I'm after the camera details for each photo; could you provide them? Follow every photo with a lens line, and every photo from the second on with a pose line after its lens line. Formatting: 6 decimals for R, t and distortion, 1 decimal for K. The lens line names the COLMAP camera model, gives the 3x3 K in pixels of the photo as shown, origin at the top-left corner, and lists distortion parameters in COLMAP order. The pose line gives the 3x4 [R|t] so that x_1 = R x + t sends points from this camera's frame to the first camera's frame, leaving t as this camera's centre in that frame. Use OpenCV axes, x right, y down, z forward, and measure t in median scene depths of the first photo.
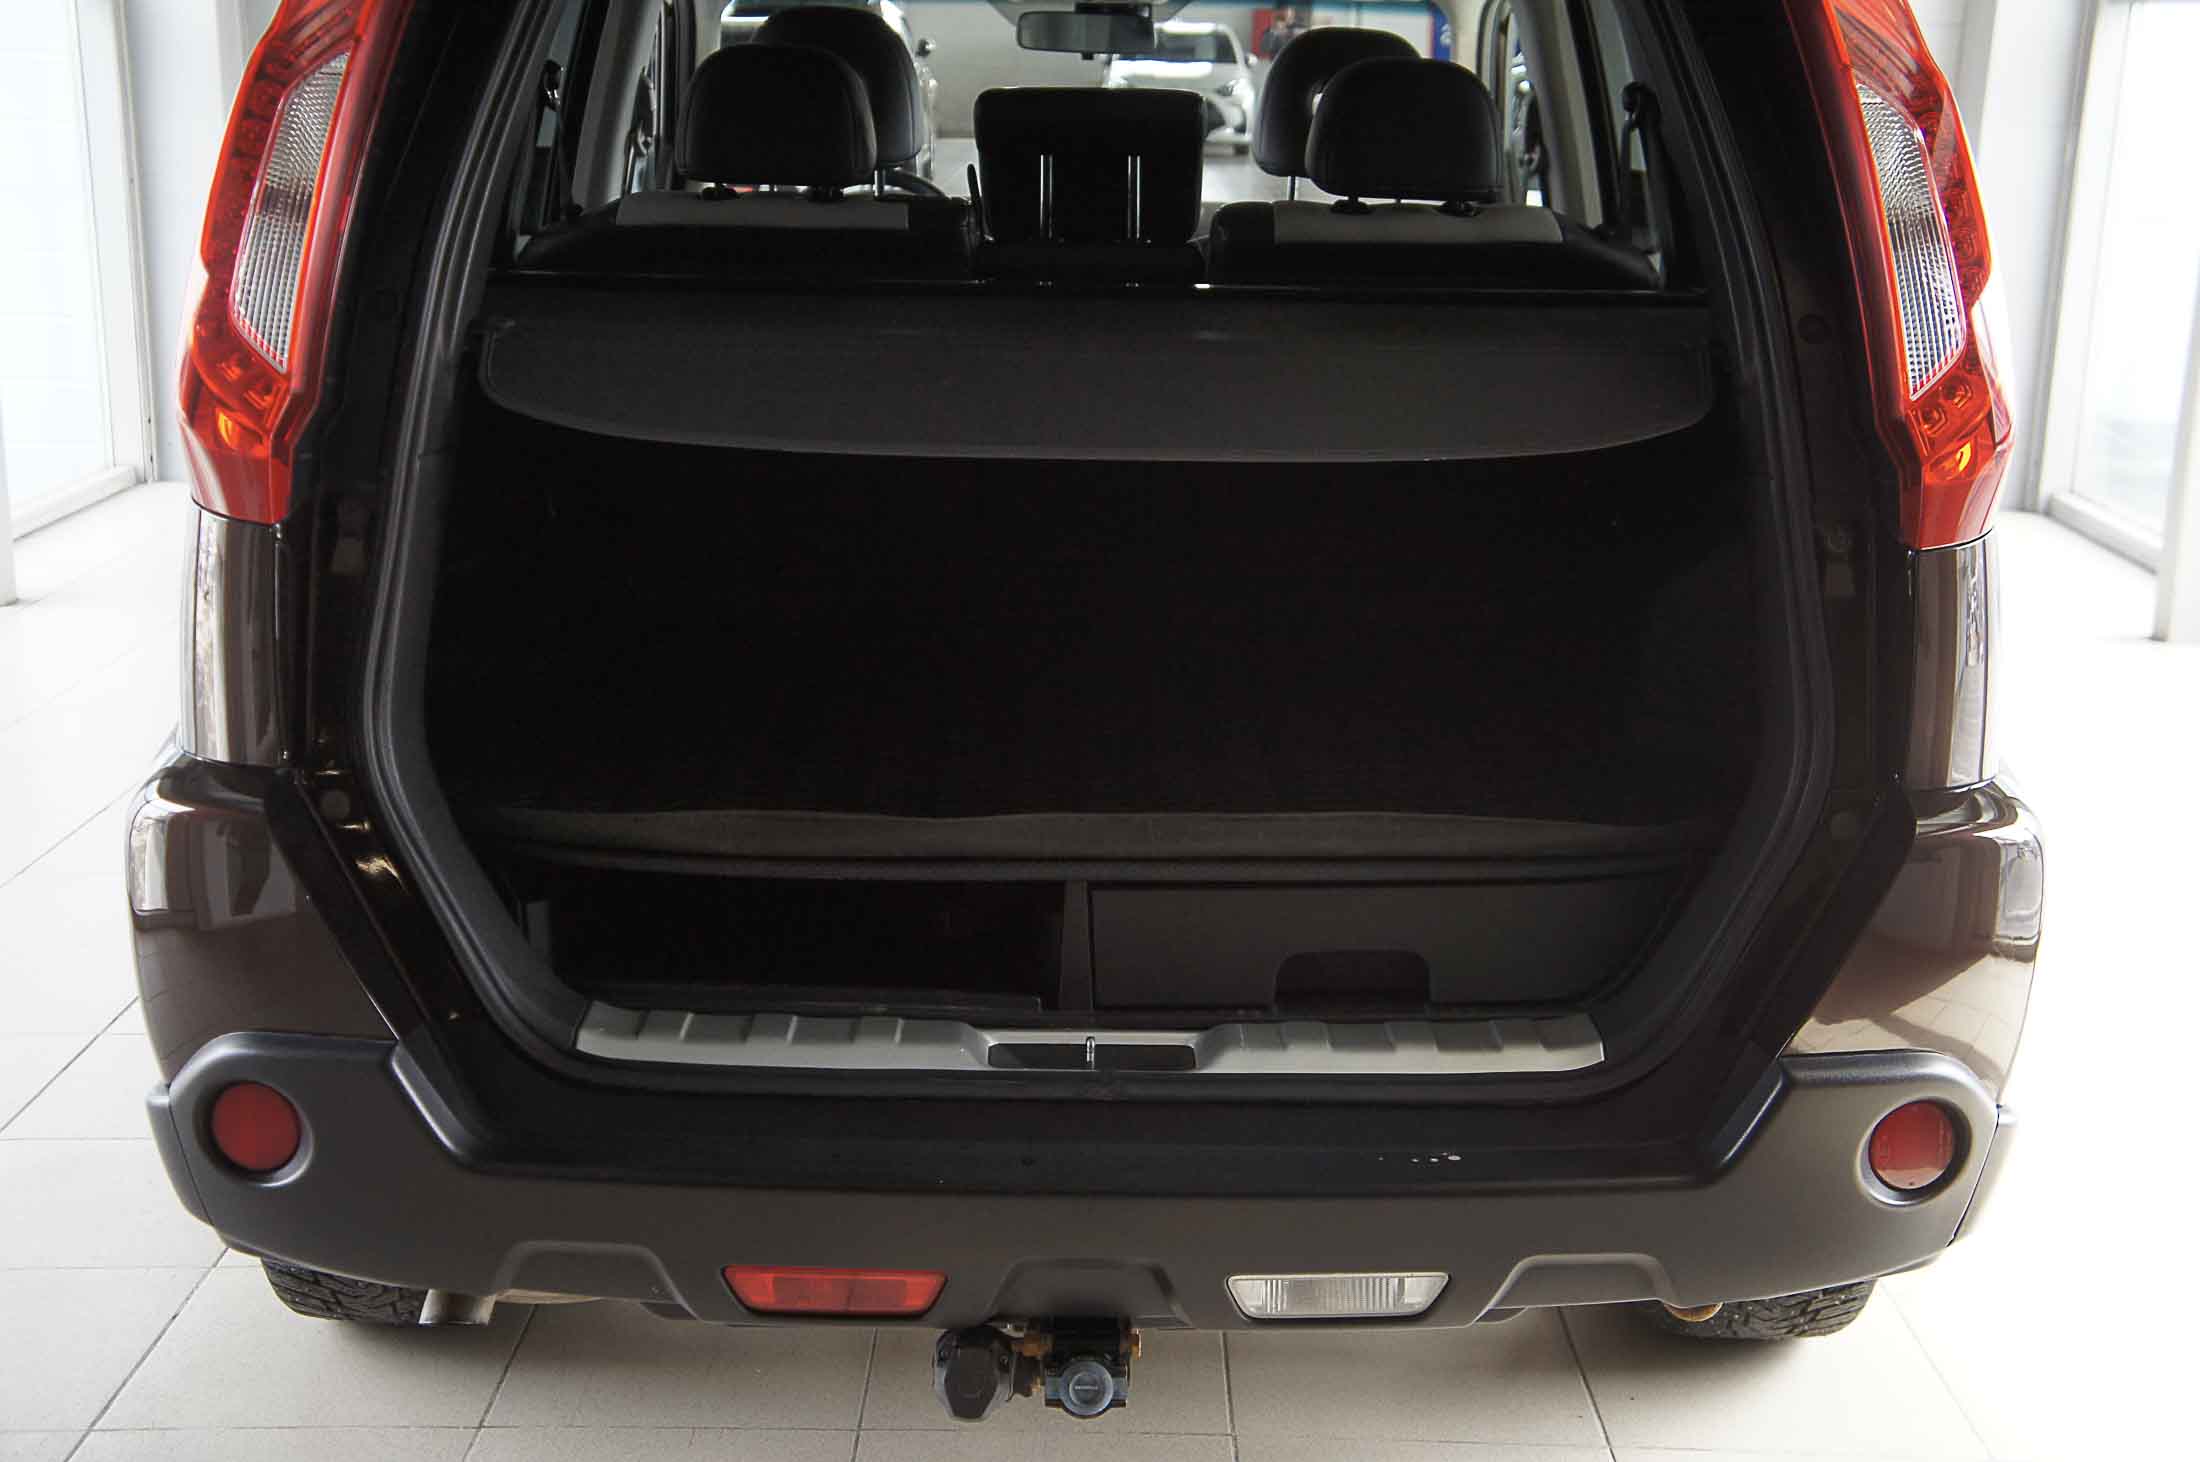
lens RADIAL K [[2873.9, 0, 1097.5], [0, 2873.9, 730.4], [0, 0, 1]] dist [0.252322, 0.000000]
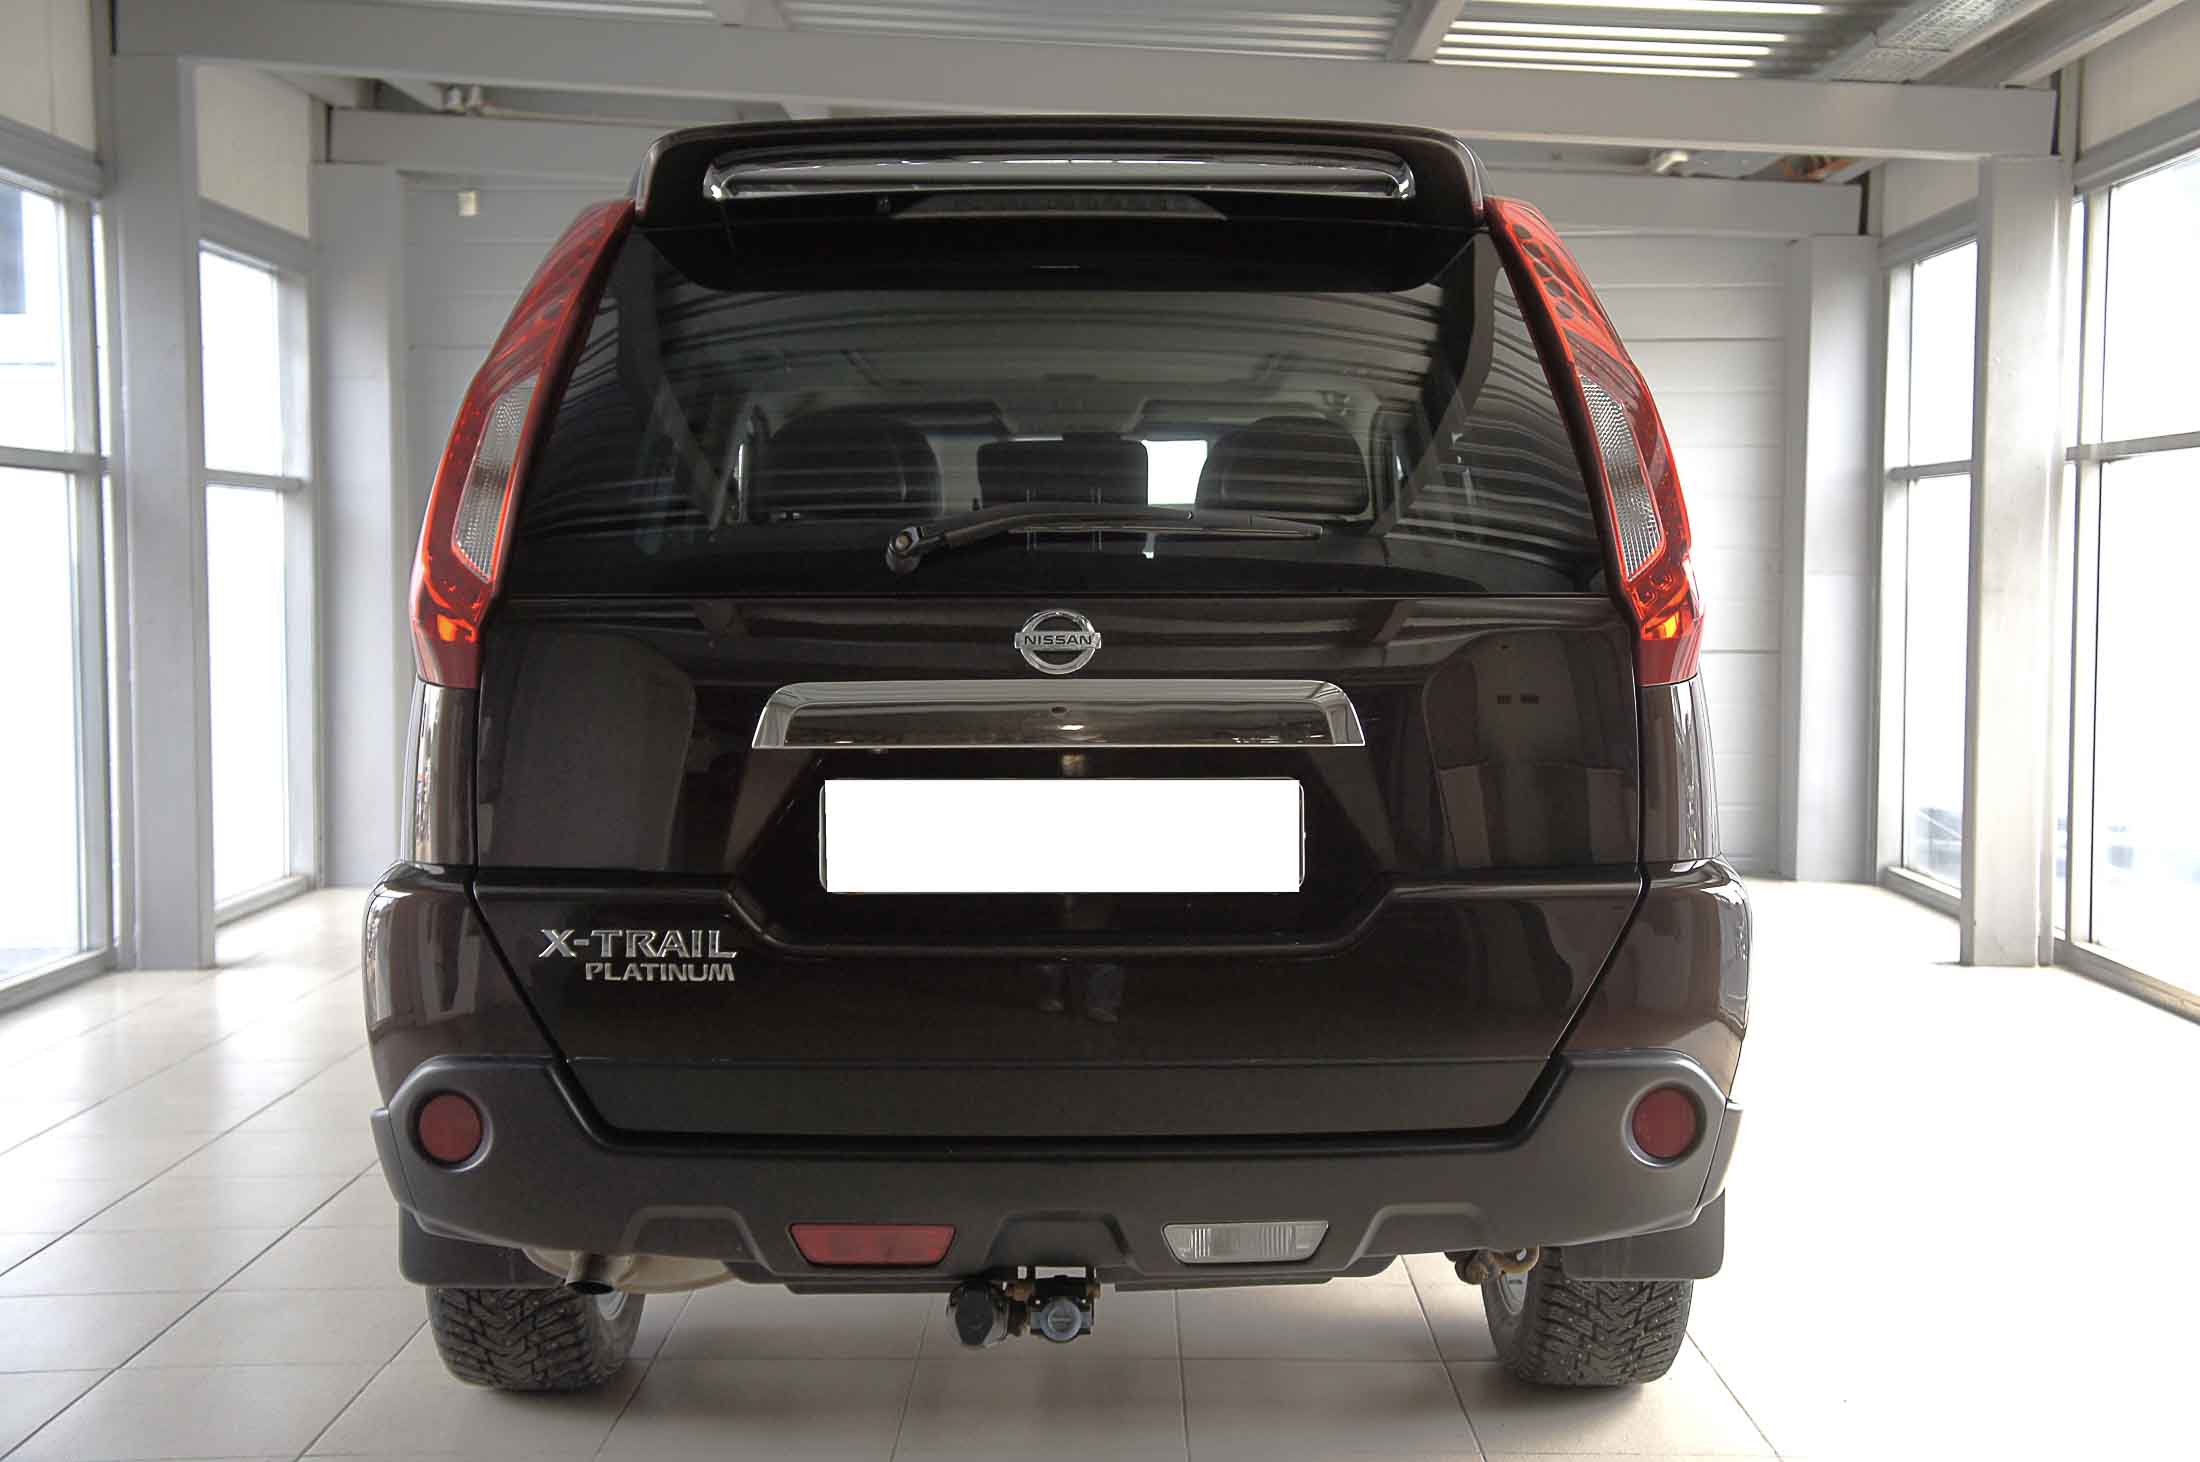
lens RADIAL K [[2528.0, 0, 1100.9], [0, 2528.0, 725.6], [0, 0, 1]] dist [0.117638, 0.000000]
pose [[0.999844, -0.017393, -0.003178, 0.022923], [0.016591, 0.985049, -0.171471, 0.157284], [0.006113, 0.171392, 0.985184, -0.195324]]
